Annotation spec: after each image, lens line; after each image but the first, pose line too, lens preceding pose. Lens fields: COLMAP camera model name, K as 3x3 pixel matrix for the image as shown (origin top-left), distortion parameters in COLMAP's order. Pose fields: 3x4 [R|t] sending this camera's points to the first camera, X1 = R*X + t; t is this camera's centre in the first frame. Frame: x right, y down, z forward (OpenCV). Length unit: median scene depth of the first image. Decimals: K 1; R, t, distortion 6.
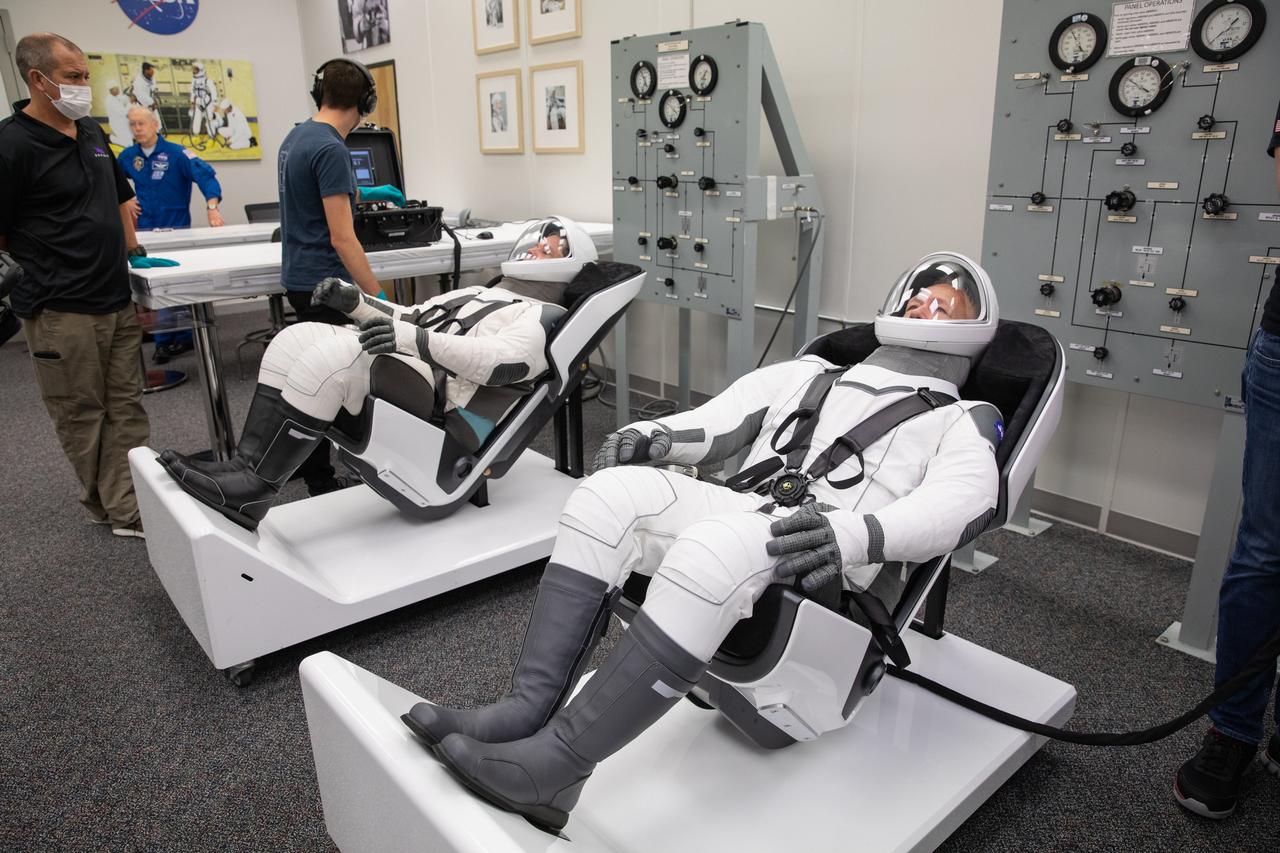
lens RADIAL K [[867.5, 0, 640.0], [0, 867.5, 426.5], [0, 0, 1]] dist [-0.111910, 0.085233]
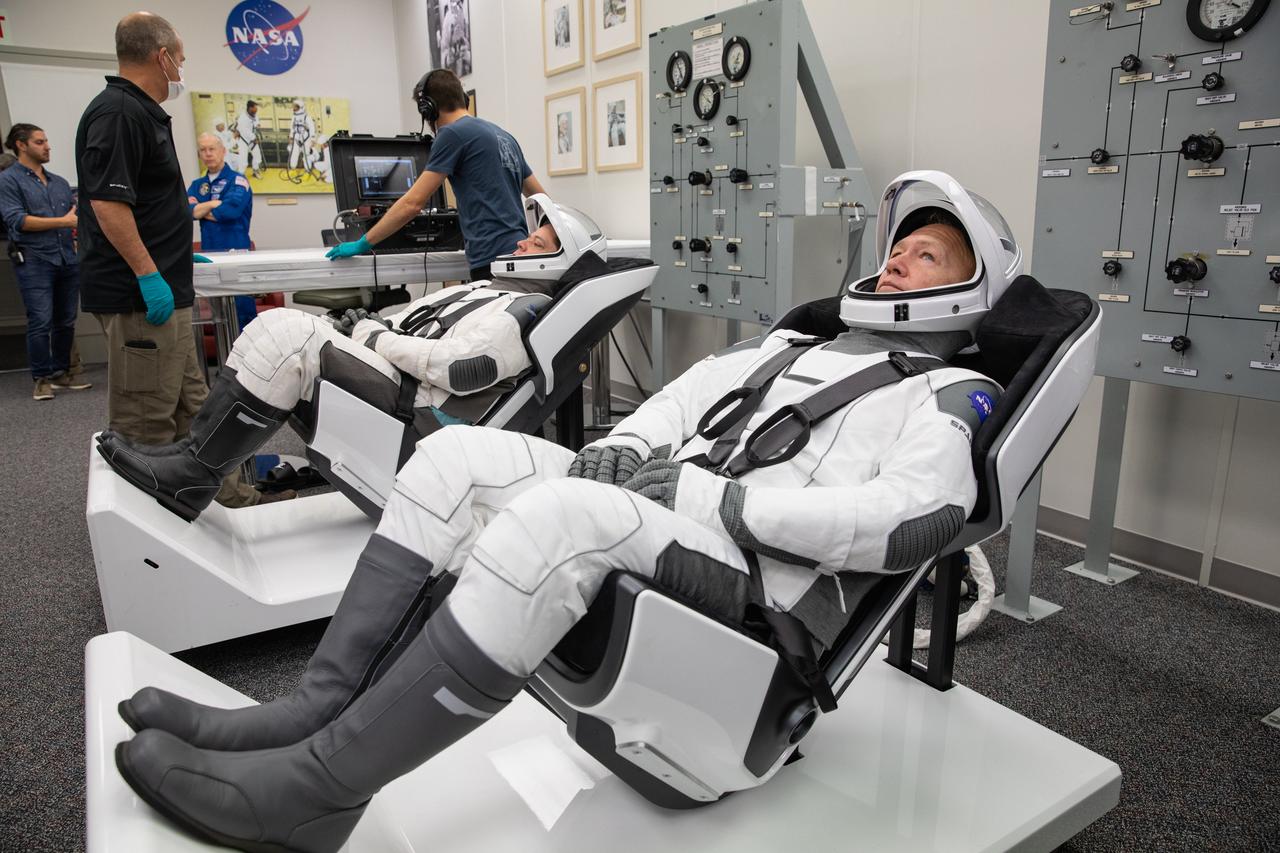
lens RADIAL K [[867.5, 0, 640.0], [0, 867.5, 426.5], [0, 0, 1]] dist [-0.111910, 0.085233]
pose [[0.989548, 0.030800, -0.140879, 0.115375], [-0.040331, 0.997050, -0.065310, 0.045988], [0.138452, 0.070310, 0.987870, 0.115162]]
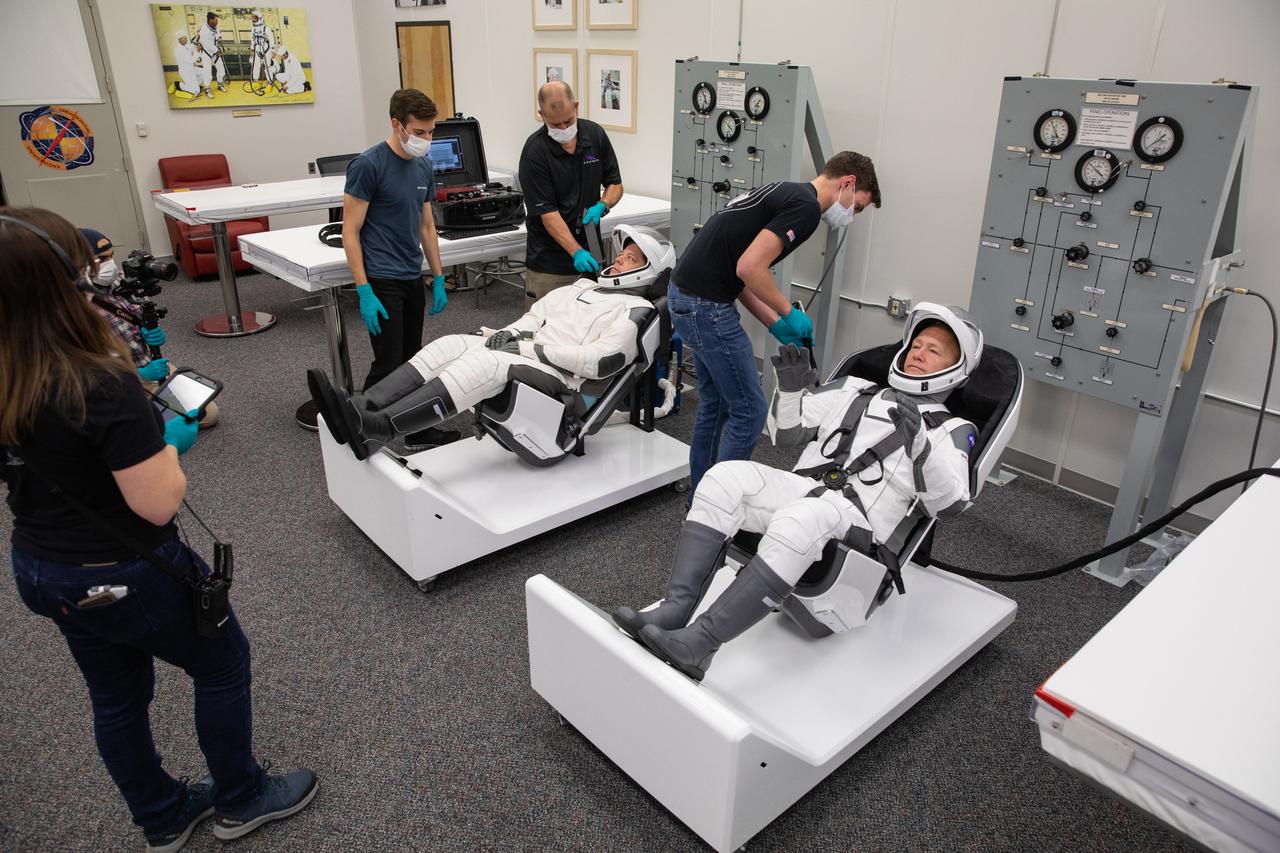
lens RADIAL K [[867.5, 0, 640.0], [0, 867.5, 426.5], [0, 0, 1]] dist [-0.111910, 0.085233]
pose [[0.999731, 0.019836, 0.011989, -0.100107], [-0.021043, 0.993619, 0.110808, -0.088326], [-0.009714, -0.111031, 0.993770, -0.261945]]
